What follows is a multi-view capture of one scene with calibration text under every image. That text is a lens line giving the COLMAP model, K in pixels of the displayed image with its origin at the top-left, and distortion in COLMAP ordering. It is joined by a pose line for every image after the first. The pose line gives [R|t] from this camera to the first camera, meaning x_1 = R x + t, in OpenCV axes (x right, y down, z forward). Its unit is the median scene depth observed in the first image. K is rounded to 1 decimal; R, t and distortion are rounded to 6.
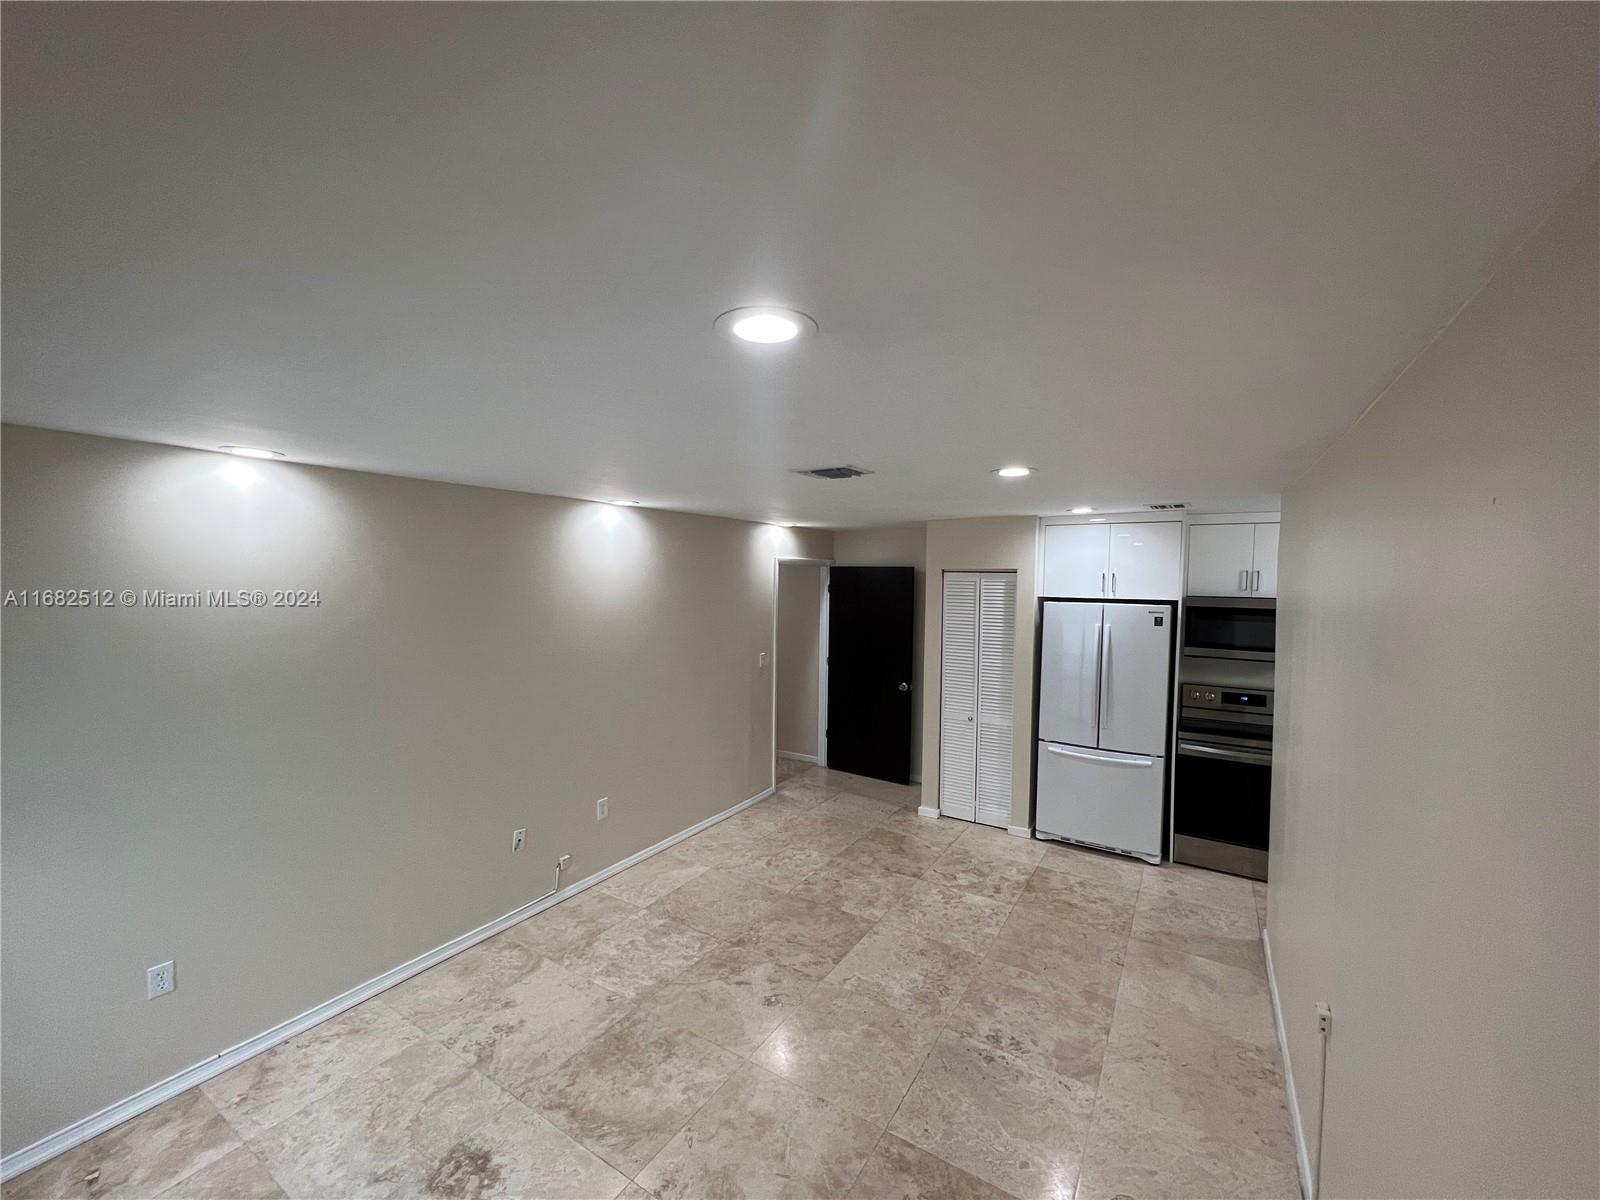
lens RADIAL K [[645.7, 0, 800.0], [0, 645.7, 600.0], [0, 0, 1]] dist [0.000157, 0.000364]
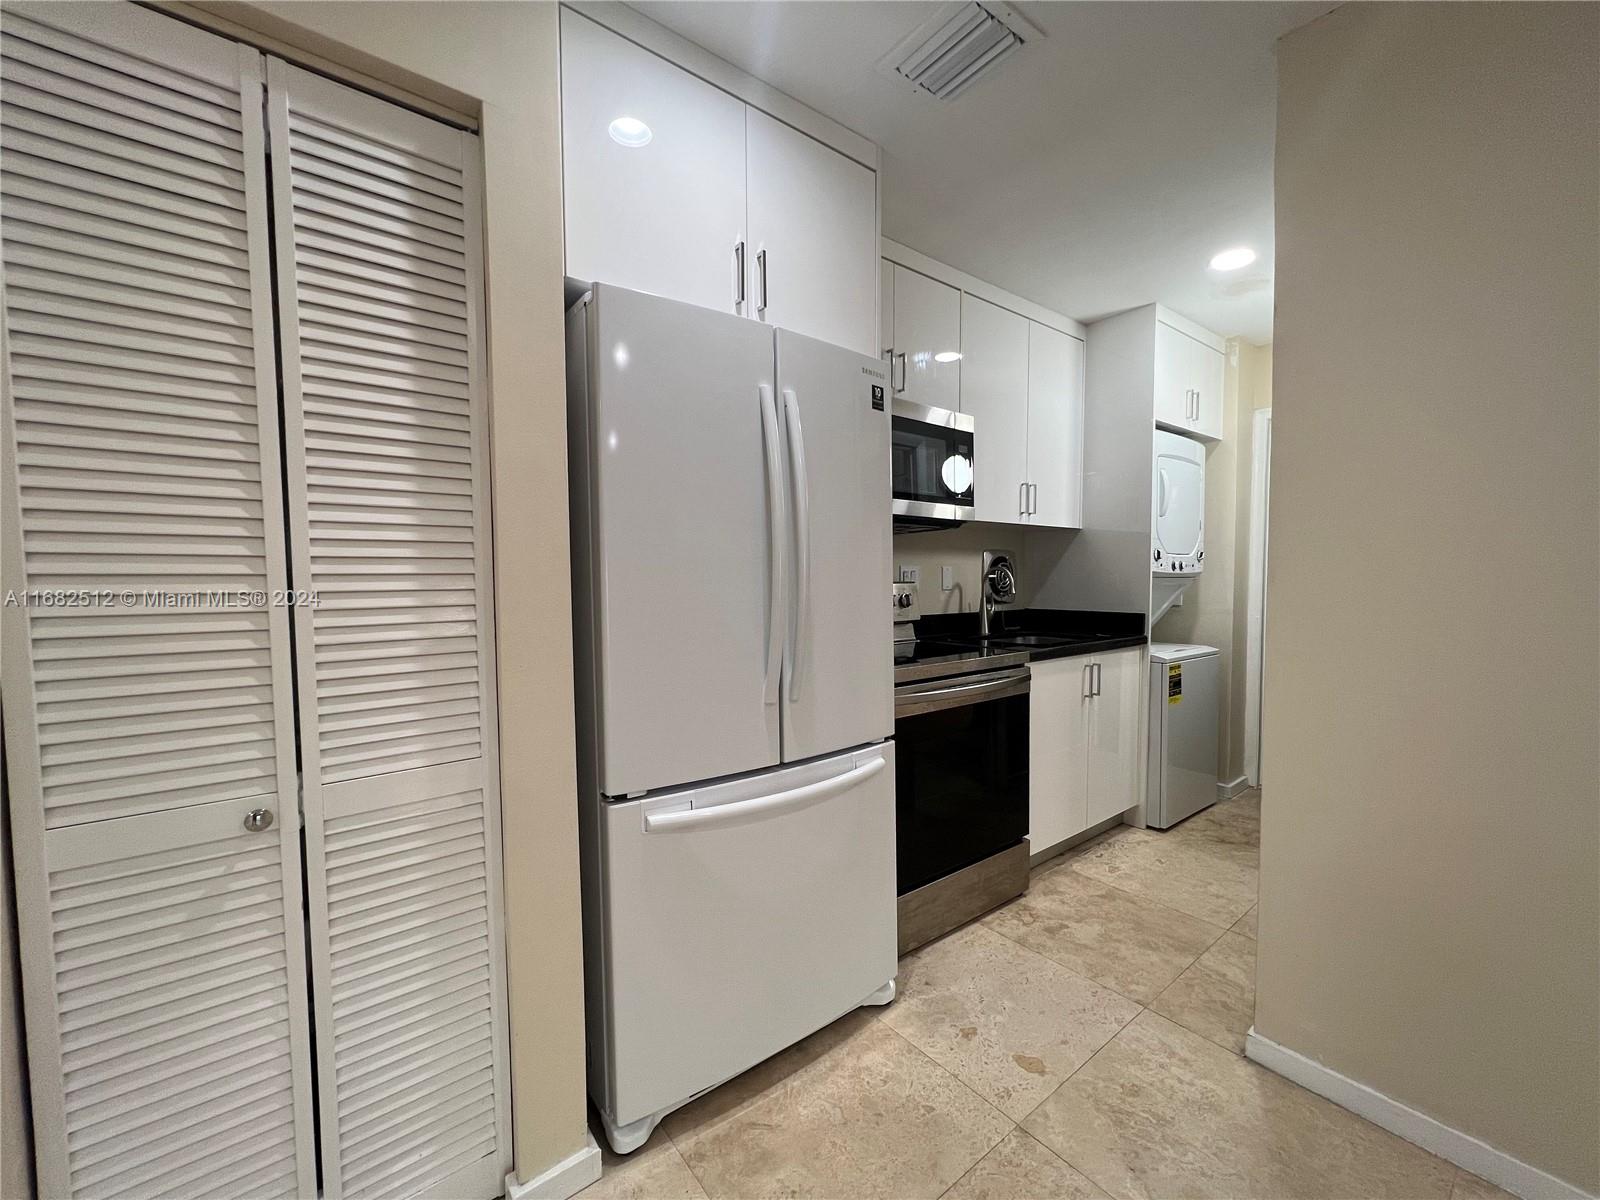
lens RADIAL K [[640.1, 0, 805.4], [0, 640.1, 608.8], [0, 0, 1]] dist [-0.001192, 0.001355]
pose [[0.332538, -0.057404, 0.941341, 0.201218], [0.047732, 0.997891, 0.043991, 0.171752], [-0.941881, 0.030303, 0.334576, 1.113260]]
